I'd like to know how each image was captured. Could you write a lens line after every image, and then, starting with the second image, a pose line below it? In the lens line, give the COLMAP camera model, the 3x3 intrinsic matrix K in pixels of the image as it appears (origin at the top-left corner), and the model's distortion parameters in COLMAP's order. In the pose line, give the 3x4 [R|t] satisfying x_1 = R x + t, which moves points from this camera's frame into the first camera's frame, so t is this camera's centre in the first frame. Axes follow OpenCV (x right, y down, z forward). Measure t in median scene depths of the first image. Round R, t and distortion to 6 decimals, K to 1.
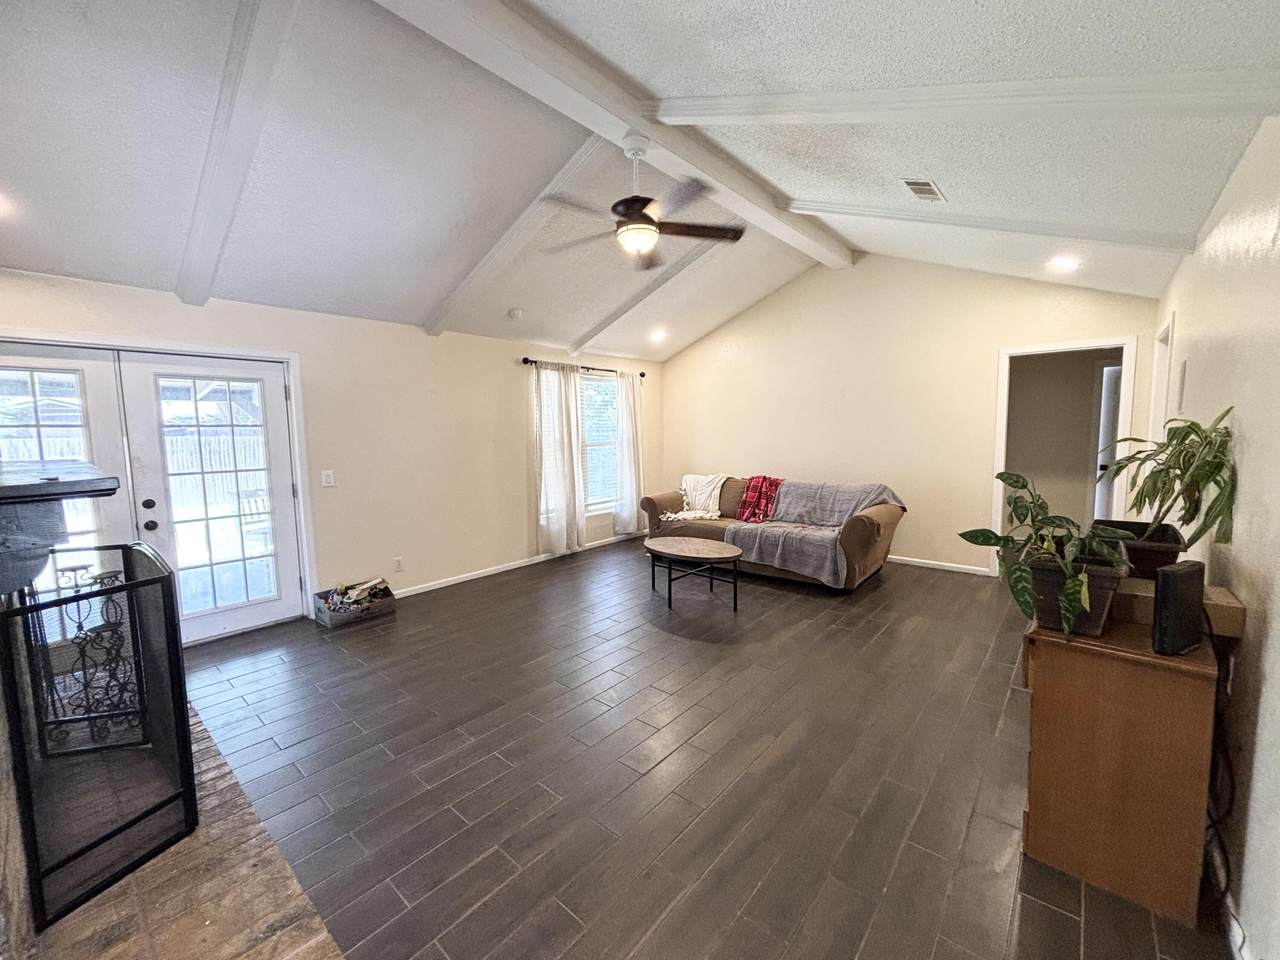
lens RADIAL K [[516.3, 0, 640.8], [0, 516.3, 481.6], [0, 0, 1]] dist [-0.003981, -0.000013]
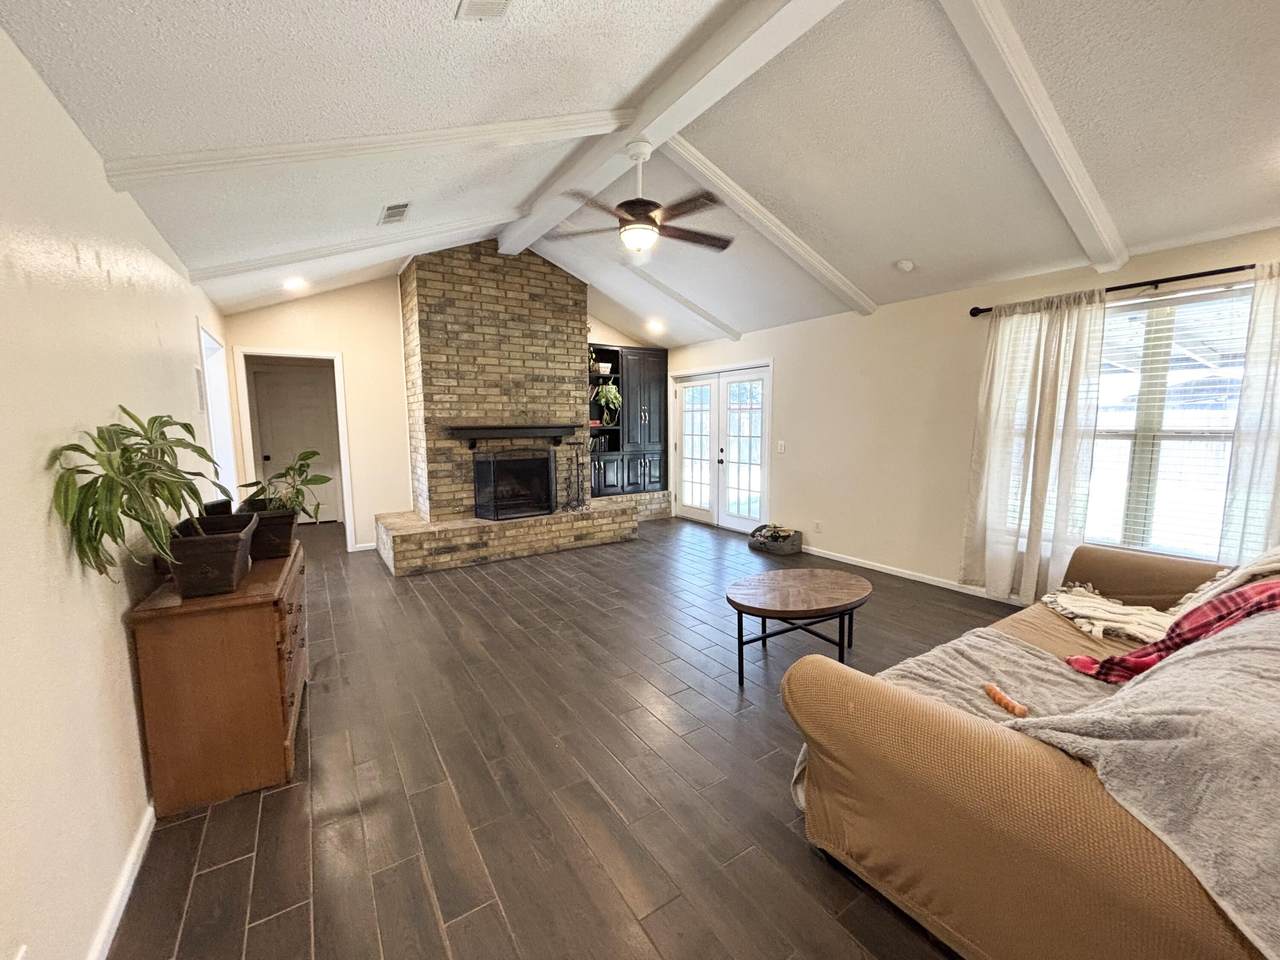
lens RADIAL K [[516.3, 0, 638.9], [0, 516.3, 483.0], [0, 0, 1]] dist [-0.003981, -0.000013]
pose [[-0.298358, 0.134683, -0.944904, 0.670114], [-0.075977, 0.983501, 0.164175, -0.088191], [0.951425, 0.120774, -0.283202, 0.843482]]
